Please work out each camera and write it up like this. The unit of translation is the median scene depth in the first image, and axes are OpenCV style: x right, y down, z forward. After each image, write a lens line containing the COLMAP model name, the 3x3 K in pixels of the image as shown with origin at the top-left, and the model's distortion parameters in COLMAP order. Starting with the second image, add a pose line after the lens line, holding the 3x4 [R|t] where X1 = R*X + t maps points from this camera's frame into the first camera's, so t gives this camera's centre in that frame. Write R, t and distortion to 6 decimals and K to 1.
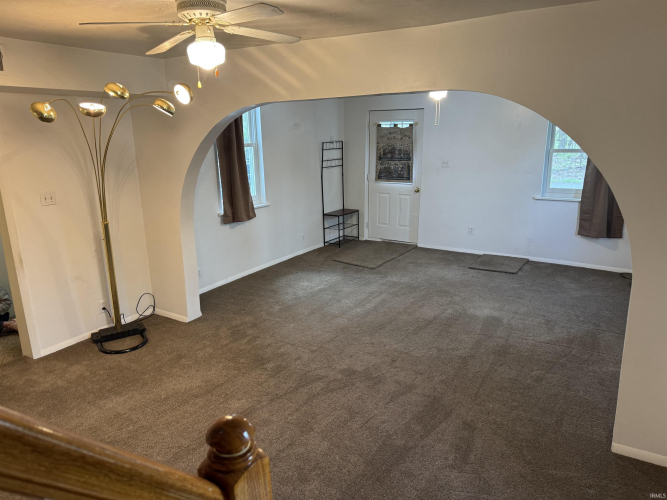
lens RADIAL K [[476.2, 0, 334.9], [0, 476.2, 245.7], [0, 0, 1]] dist [0.061253, -0.067526]
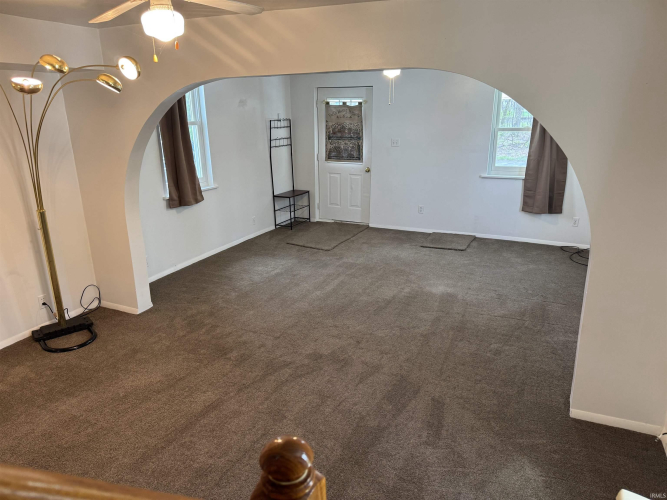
lens RADIAL K [[476.2, 0, 335.6], [0, 476.2, 251.8], [0, 0, 1]] dist [0.061253, -0.067526]
pose [[0.991734, -0.033520, 0.123857, -0.036761], [0.026579, 0.998005, 0.057270, -0.007146], [-0.125530, -0.053504, 0.990646, 0.019230]]
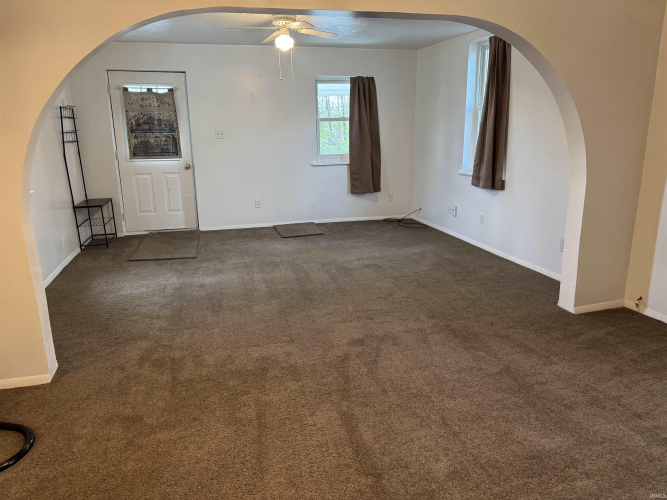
lens RADIAL K [[476.2, 0, 336.9], [0, 476.2, 250.0], [0, 0, 1]] dist [0.061253, -0.067526]
pose [[0.659757, -0.179926, 0.729621, -0.497178], [0.179124, 0.980581, 0.079841, 0.017726], [-0.729819, 0.078017, 0.679174, 0.345630]]
